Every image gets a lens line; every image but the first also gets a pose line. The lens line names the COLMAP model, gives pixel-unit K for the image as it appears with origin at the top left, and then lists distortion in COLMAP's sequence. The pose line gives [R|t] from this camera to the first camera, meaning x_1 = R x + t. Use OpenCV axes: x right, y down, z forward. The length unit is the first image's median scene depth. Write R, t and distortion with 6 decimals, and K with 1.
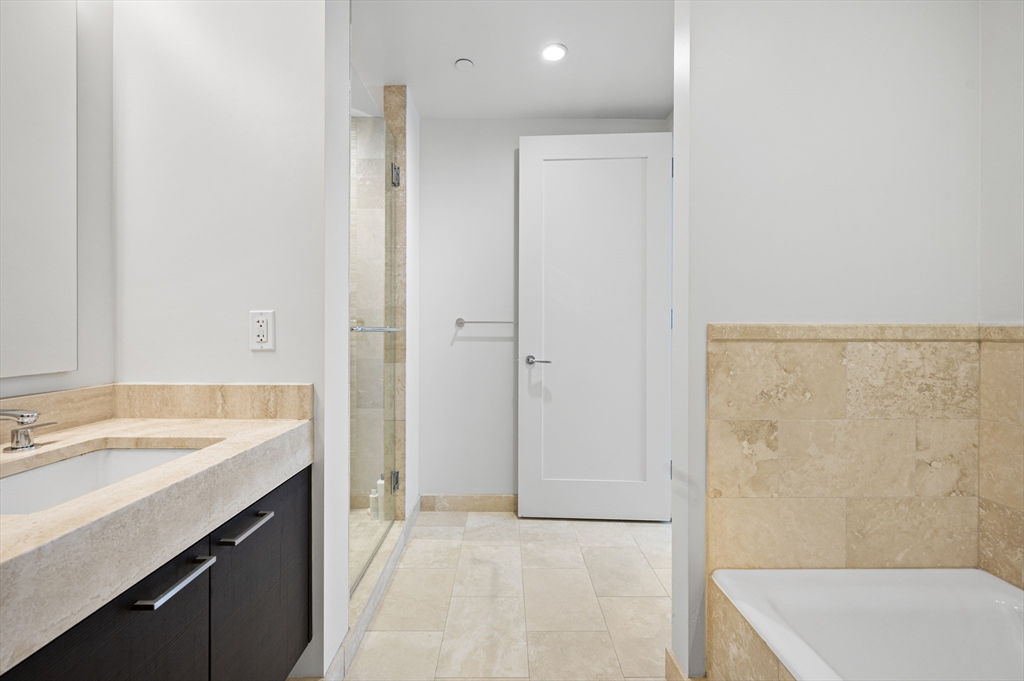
lens RADIAL K [[414.3, 0, 510.3], [0, 414.3, 324.9], [0, 0, 1]] dist [-0.000299, 0.000124]
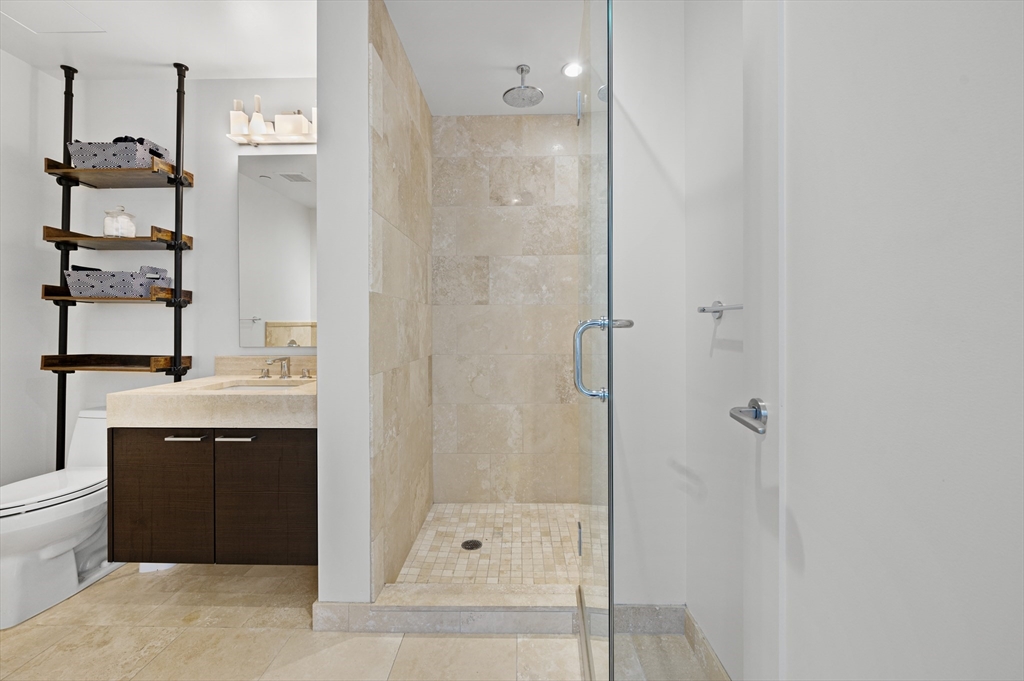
lens RADIAL K [[414.3, 0, 510.3], [0, 414.3, 324.9], [0, 0, 1]] dist [-0.000299, 0.000124]
pose [[-0.022991, -0.009466, -0.999691, 0.607414], [0.007314, 0.999927, -0.009637, 0.019237], [0.999709, -0.007534, -0.022920, 1.222351]]
